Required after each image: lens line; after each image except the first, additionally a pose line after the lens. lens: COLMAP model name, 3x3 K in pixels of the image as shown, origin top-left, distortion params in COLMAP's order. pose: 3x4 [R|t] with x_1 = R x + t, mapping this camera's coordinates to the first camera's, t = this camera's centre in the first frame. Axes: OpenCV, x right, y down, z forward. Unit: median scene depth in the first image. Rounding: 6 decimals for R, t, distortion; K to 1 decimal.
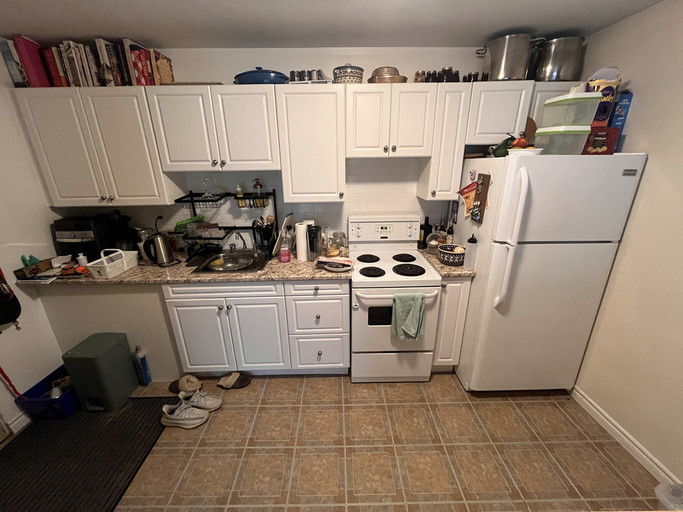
lens RADIAL K [[275.5, 0, 340.1], [0, 275.5, 256.4], [0, 0, 1]] dist [-0.008080, -0.000488]
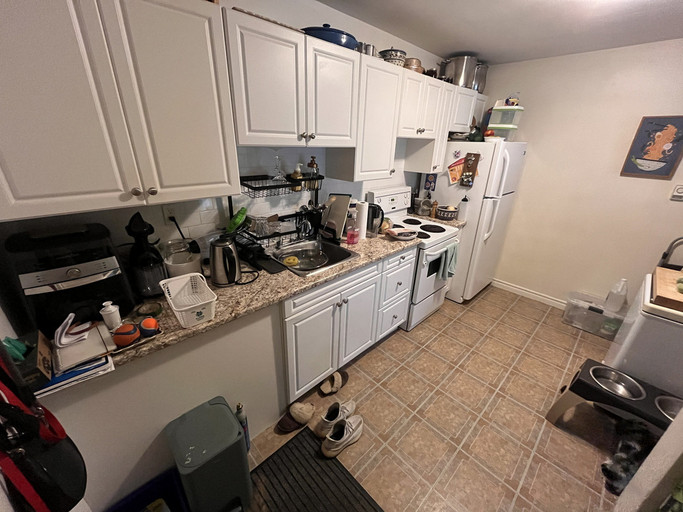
lens RADIAL K [[275.5, 0, 339.7], [0, 275.5, 256.9], [0, 0, 1]] dist [-0.008080, -0.000488]
pose [[0.736316, -0.232718, 0.635359, -0.960287], [0.182625, 0.972497, 0.144560, -0.092184], [-0.651526, 0.009590, 0.758566, 0.318554]]
